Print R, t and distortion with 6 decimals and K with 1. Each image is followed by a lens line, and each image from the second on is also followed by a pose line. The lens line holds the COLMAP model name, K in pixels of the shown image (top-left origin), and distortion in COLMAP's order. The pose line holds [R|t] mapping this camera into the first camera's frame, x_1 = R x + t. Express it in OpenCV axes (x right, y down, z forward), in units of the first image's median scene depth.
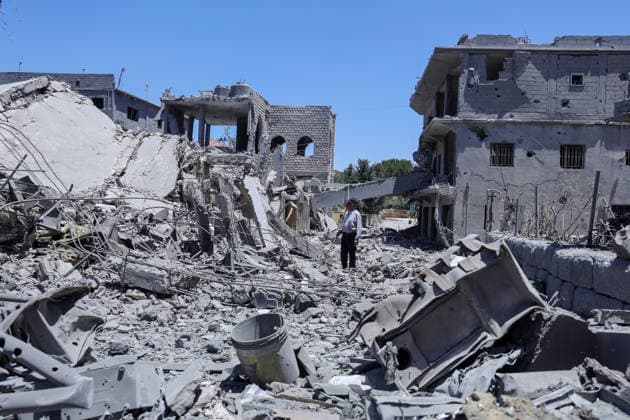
lens RADIAL K [[502.3, 0, 333.8], [0, 502.3, 197.8], [0, 0, 1]] dist [0.005059, 0.005287]
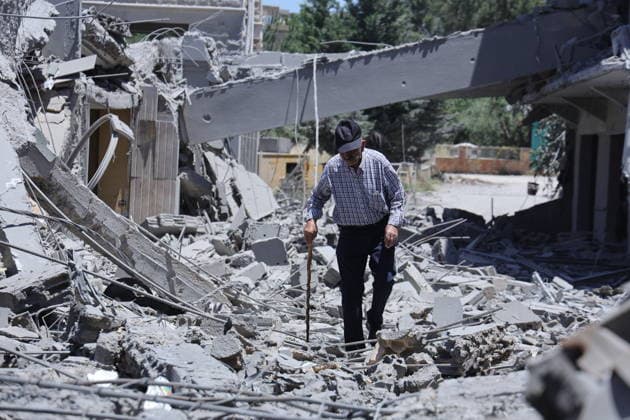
lens RADIAL K [[431.3, 0, 320.9], [0, 431.3, 213.2], [0, 0, 1]] dist [-0.091641, 0.064801]
pose [[0.996529, 0.000768, -0.083241, 0.052684], [0.001209, 0.999718, 0.023703, 0.057298], [0.083236, -0.023721, 0.996247, 0.760256]]
